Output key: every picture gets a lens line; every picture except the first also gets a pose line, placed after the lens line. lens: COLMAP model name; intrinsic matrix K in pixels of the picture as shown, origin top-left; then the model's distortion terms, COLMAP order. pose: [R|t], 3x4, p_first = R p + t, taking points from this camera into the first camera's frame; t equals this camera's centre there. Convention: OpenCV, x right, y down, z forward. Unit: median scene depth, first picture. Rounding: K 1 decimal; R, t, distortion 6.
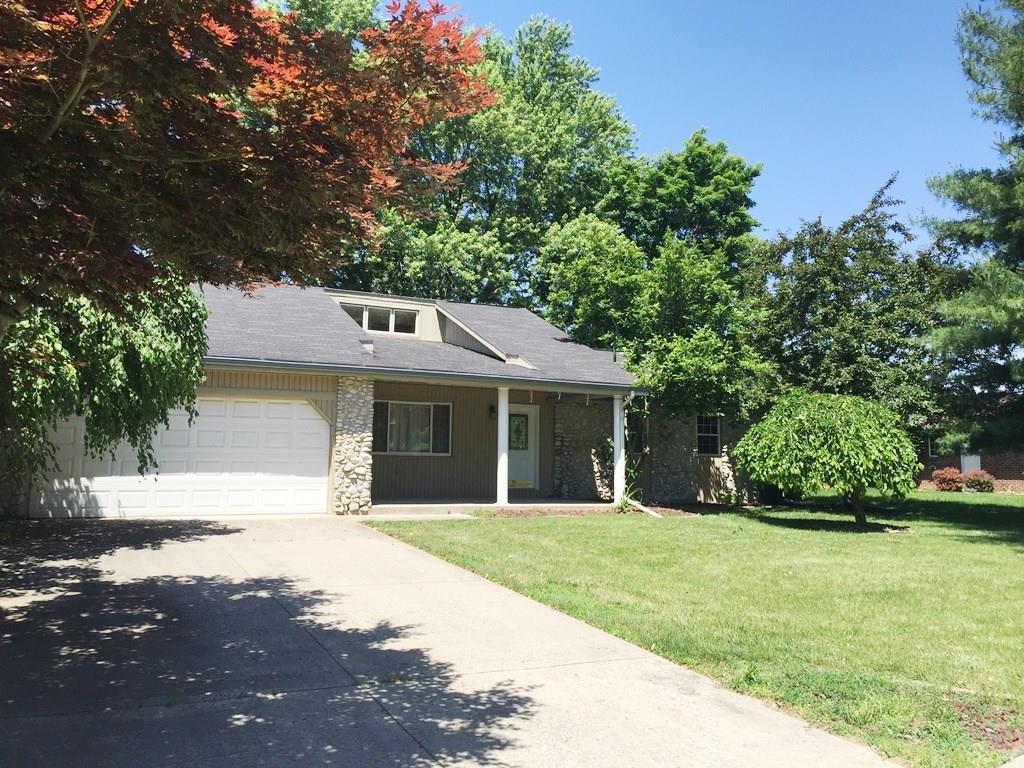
lens RADIAL K [[856.8, 0, 503.1], [0, 856.8, 368.3], [0, 0, 1]] dist [0.032484, -0.060297]
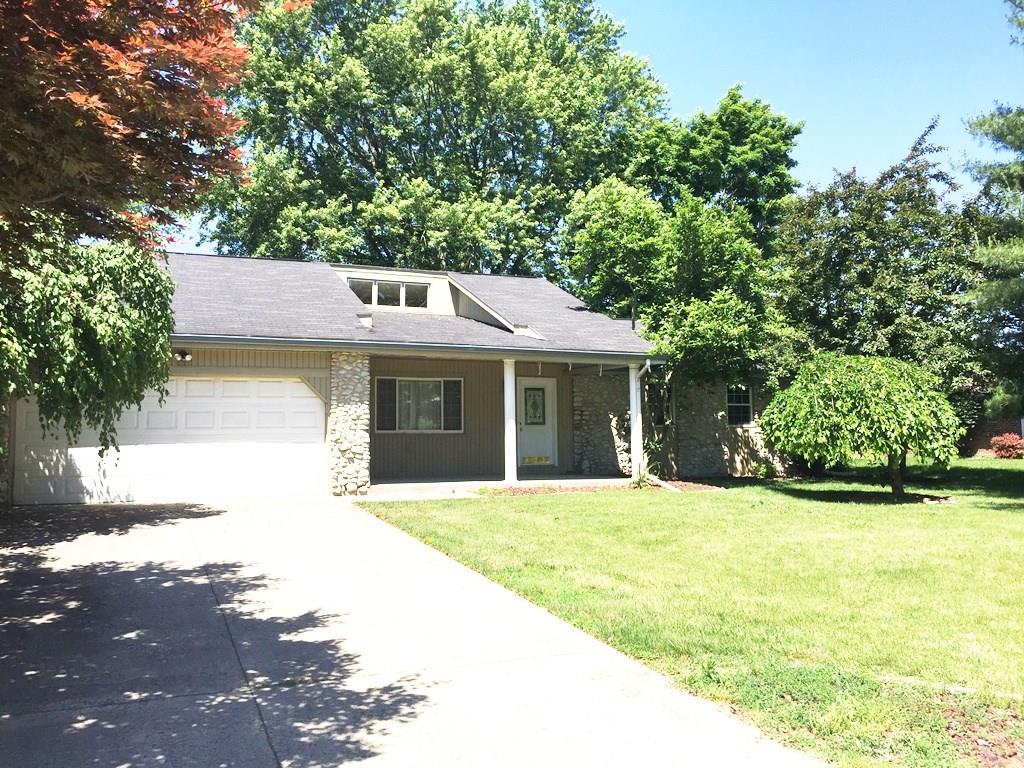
lens RADIAL K [[856.8, 0, 505.2], [0, 856.8, 378.3], [0, 0, 1]] dist [0.032484, -0.060297]
pose [[0.997829, -0.026818, -0.060144, 0.050420], [0.028997, 0.998944, 0.035646, 0.009032], [0.059124, -0.037313, 0.997553, 0.048998]]
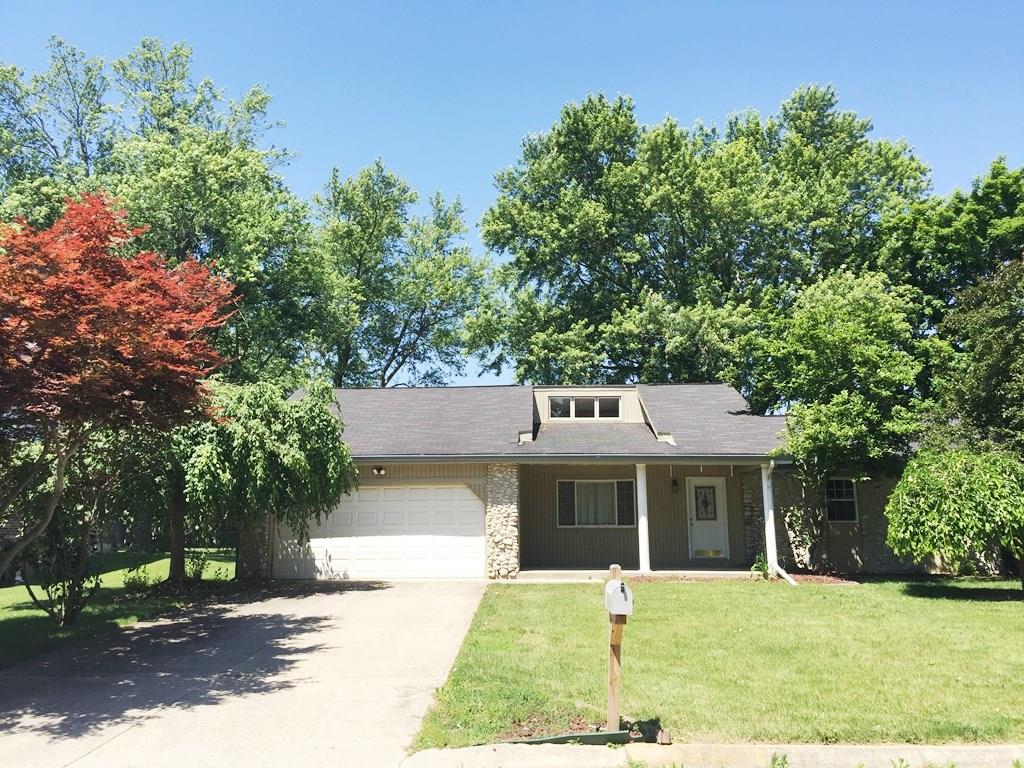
lens RADIAL K [[856.8, 0, 508.0], [0, 856.8, 381.8], [0, 0, 1]] dist [0.032484, -0.060297]
pose [[0.882092, -0.100048, -0.460330, 0.353805], [0.067642, 0.993961, -0.086411, 0.000863], [0.466195, 0.045085, 0.883532, -0.060280]]
